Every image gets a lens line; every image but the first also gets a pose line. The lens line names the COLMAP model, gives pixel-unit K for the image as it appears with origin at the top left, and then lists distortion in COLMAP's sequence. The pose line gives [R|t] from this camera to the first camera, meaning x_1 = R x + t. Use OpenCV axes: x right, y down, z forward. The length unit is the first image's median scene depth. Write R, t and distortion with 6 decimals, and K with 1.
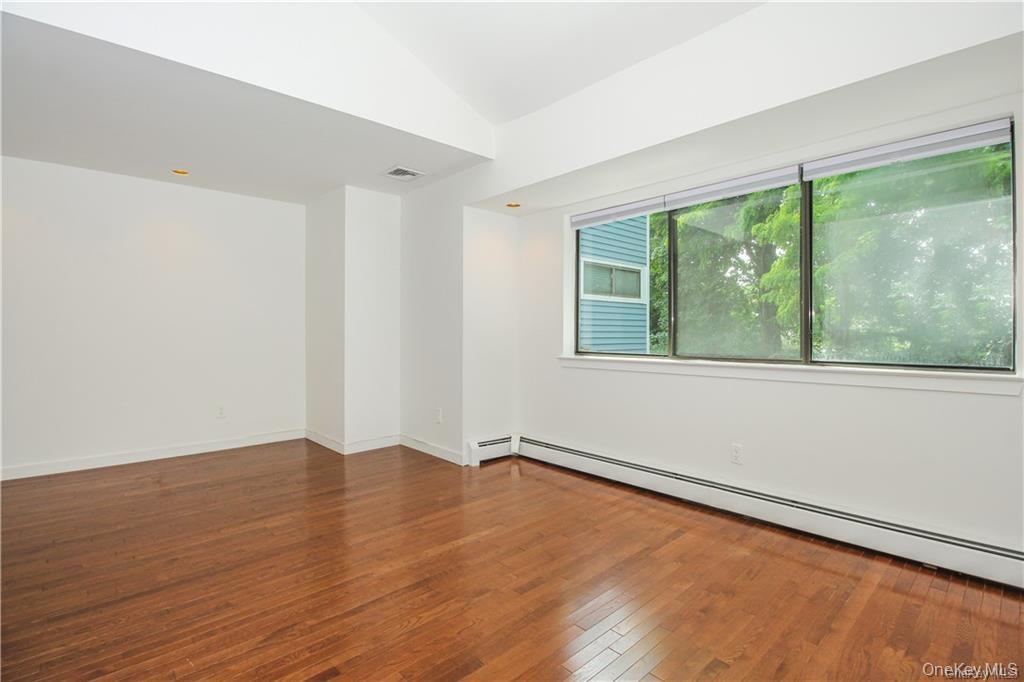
lens RADIAL K [[484.3, 0, 511.6], [0, 484.3, 332.9], [0, 0, 1]] dist [-0.006057, -0.005891]
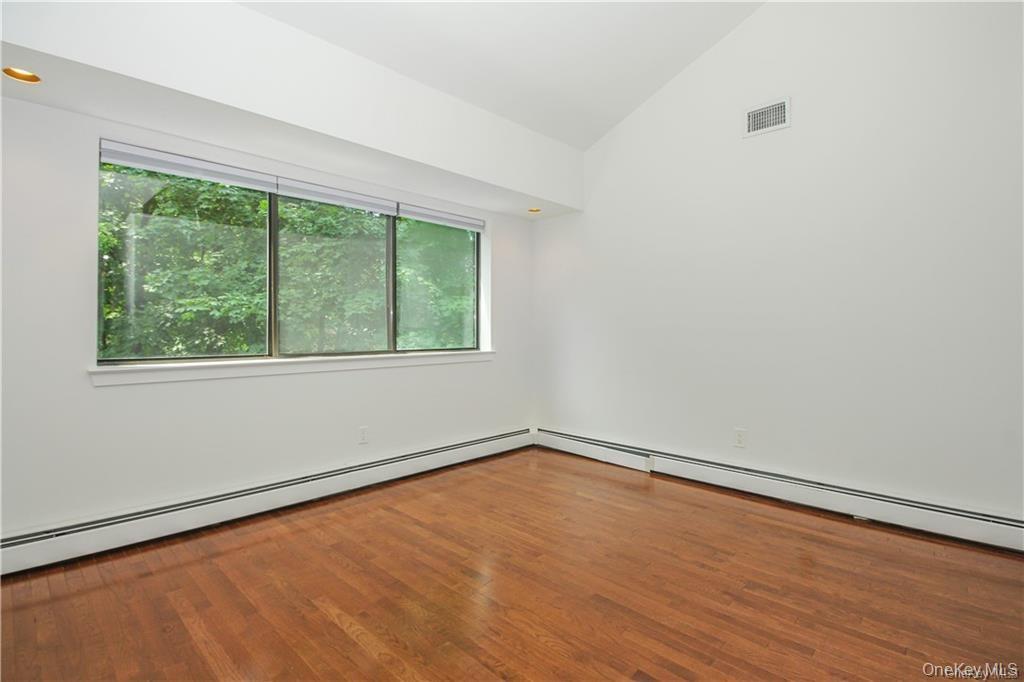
lens RADIAL K [[484.3, 0, 511.3], [0, 484.3, 339.8], [0, 0, 1]] dist [-0.006057, -0.005891]
pose [[-0.054930, -0.015246, 0.998374, -0.734673], [0.007379, 0.999850, 0.015674, 0.009052], [-0.998463, 0.008228, -0.054809, 0.749664]]
